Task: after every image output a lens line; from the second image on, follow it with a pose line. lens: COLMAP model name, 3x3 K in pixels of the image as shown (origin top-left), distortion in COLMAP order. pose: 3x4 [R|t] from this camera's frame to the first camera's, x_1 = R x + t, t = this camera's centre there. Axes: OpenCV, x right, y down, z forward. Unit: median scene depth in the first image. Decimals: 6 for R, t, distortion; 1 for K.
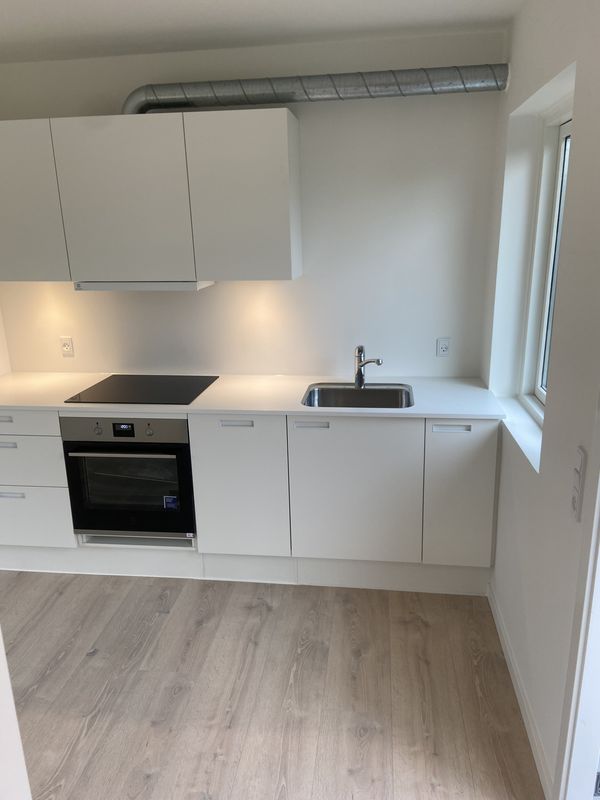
lens RADIAL K [[594.8, 0, 307.3], [0, 594.8, 400.2], [0, 0, 1]] dist [0.124030, -0.153437]
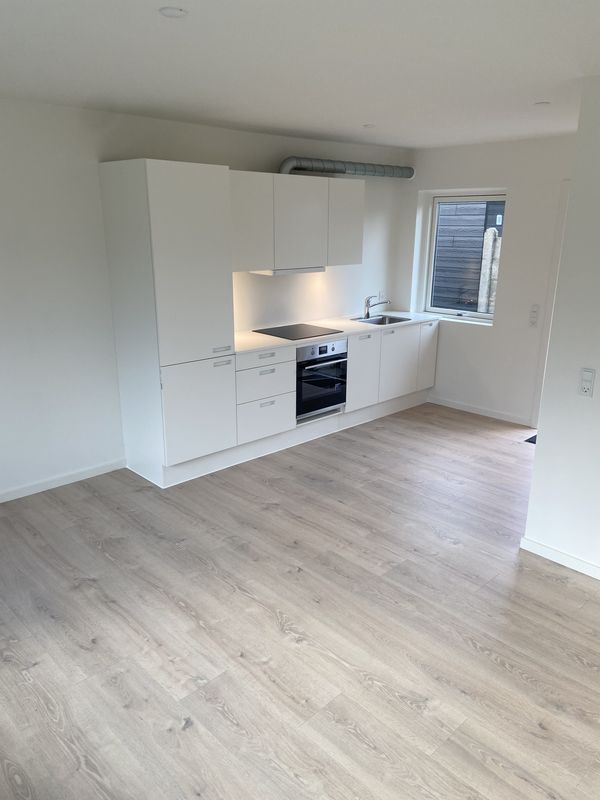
lens RADIAL K [[594.8, 0, 307.3], [0, 594.8, 400.2], [0, 0, 1]] dist [0.124030, -0.153437]
pose [[0.625830, -0.196424, 0.754821, -1.731153], [0.196678, 0.976238, 0.090975, 0.025170], [-0.754755, 0.091521, 0.649592, -0.117856]]
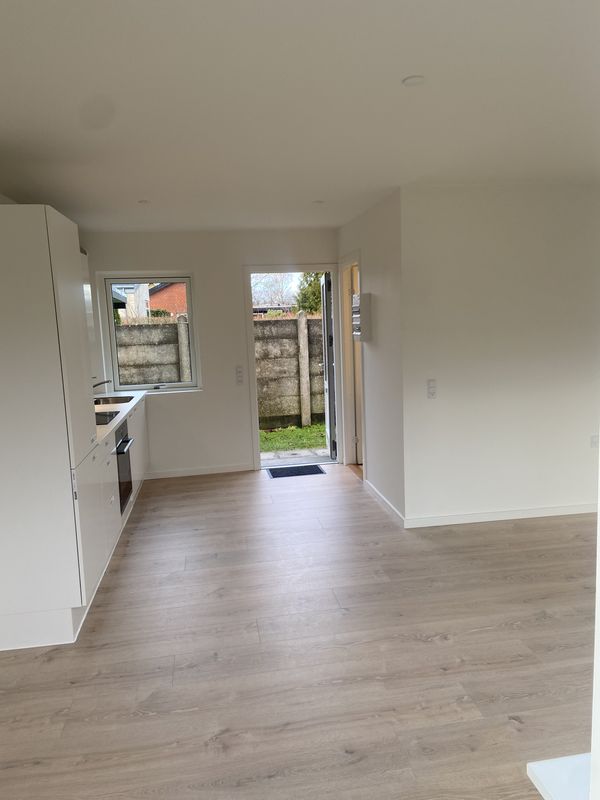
lens RADIAL K [[594.8, 0, 307.3], [0, 594.8, 400.2], [0, 0, 1]] dist [0.124030, -0.153437]
pose [[-0.277316, -0.099175, 0.955646, -1.992287], [0.312394, 0.931305, 0.187301, -0.177155], [-0.908574, 0.350479, -0.227284, 0.888321]]
